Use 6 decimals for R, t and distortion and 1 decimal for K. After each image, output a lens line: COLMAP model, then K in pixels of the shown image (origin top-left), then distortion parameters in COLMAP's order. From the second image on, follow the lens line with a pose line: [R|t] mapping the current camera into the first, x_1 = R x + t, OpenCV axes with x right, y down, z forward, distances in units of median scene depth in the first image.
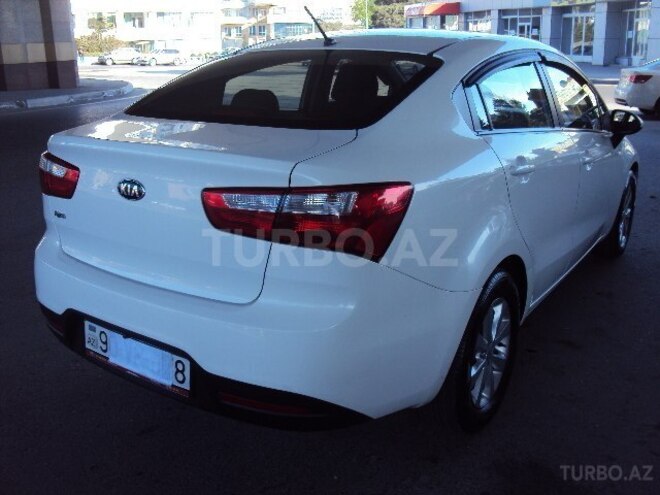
lens RADIAL K [[671.1, 0, 330.0], [0, 671.1, 247.5], [0, 0, 1]] dist [-0.186481, 0.168343]
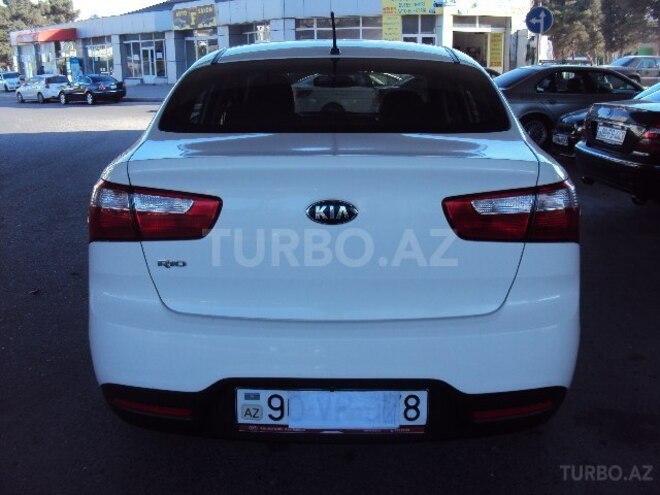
lens RADIAL K [[671.1, 0, 330.0], [0, 671.1, 247.5], [0, 0, 1]] dist [-0.186481, 0.168343]
pose [[0.835966, -0.144597, 0.529390, -0.659060], [0.164029, 0.986401, 0.010405, -0.045640], [-0.523695, 0.078137, 0.848315, 0.244966]]
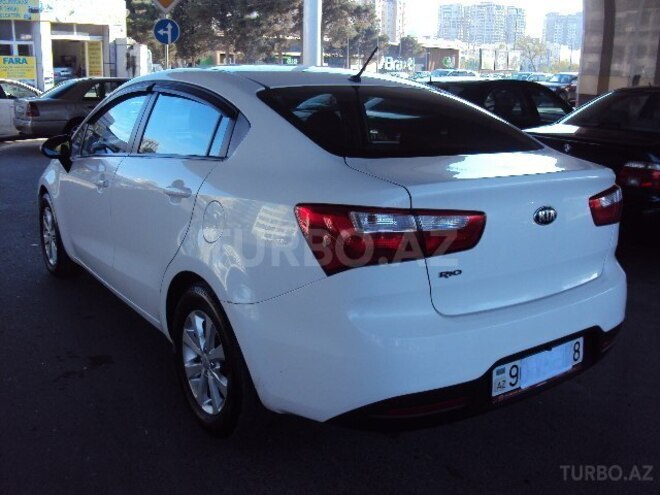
lens RADIAL K [[671.1, 0, 330.0], [0, 671.1, 247.5], [0, 0, 1]] dist [-0.186481, 0.168343]
pose [[0.343605, -0.219961, 0.912991, -1.256831], [0.252060, 0.958112, 0.135968, -0.240775], [-0.904655, 0.183409, 0.384655, 0.789907]]
